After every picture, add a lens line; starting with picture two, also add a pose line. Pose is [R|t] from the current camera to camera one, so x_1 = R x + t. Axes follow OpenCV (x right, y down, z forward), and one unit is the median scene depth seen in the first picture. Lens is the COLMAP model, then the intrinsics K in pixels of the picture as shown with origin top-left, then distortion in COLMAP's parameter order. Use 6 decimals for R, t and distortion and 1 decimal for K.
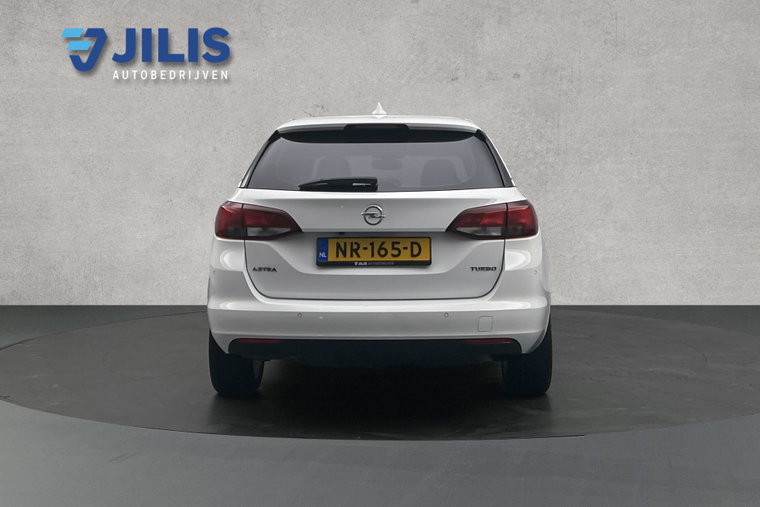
lens RADIAL K [[593.8, 0, 377.9], [0, 593.8, 254.0], [0, 0, 1]] dist [-0.005232, 0.001823]
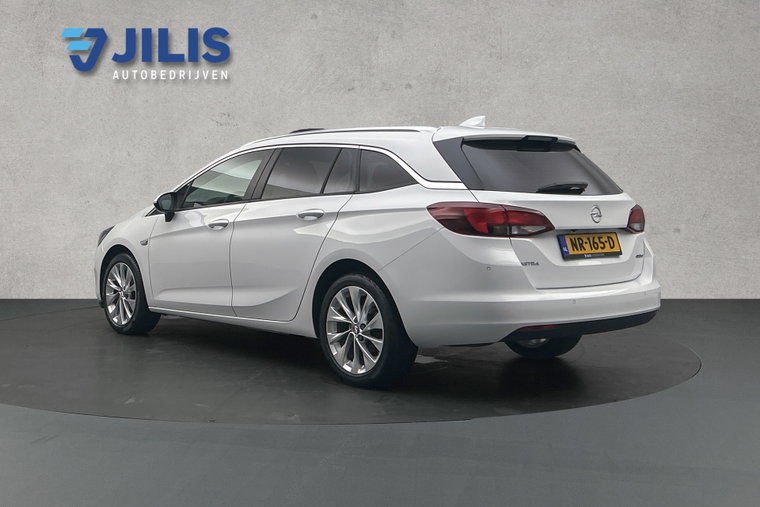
lens RADIAL K [[593.8, 0, 382.1], [0, 593.8, 253.1], [0, 0, 1]] dist [-0.005232, 0.001823]
pose [[0.999999, -0.000159, 0.001241, 0.184165], [0.000160, 0.999999, -0.001468, 0.004874], [-0.001240, 0.001468, 0.999998, -0.079102]]
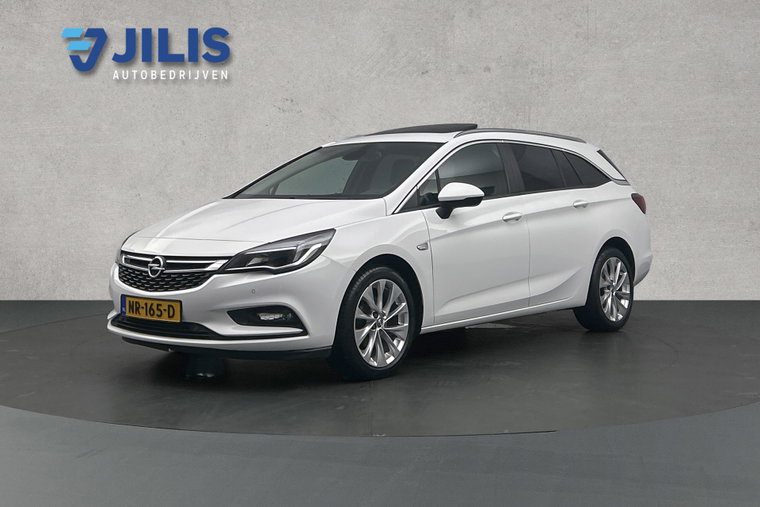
lens RADIAL K [[593.8, 0, 379.2], [0, 593.8, 254.7], [0, 0, 1]] dist [-0.005232, 0.001823]
pose [[1.000000, -0.000076, 0.000505, 0.052373], [0.000076, 1.000000, 0.000897, 0.009229], [-0.000505, -0.000897, 0.999999, 0.006903]]
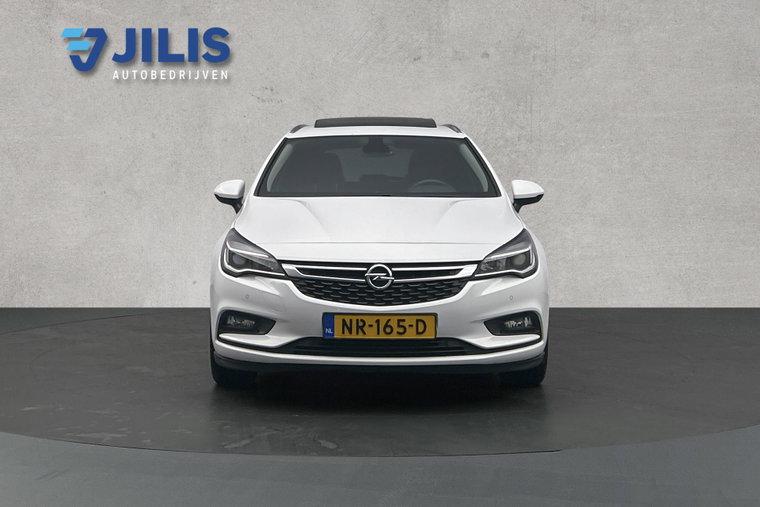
lens RADIAL K [[593.8, 0, 379.6], [0, 593.8, 254.6], [0, 0, 1]] dist [-0.005232, 0.001823]
pose [[1.000000, -0.000100, 0.000072, 0.071816], [0.000100, 1.000000, 0.000232, 0.004917], [-0.000072, -0.000232, 1.000000, 0.091493]]
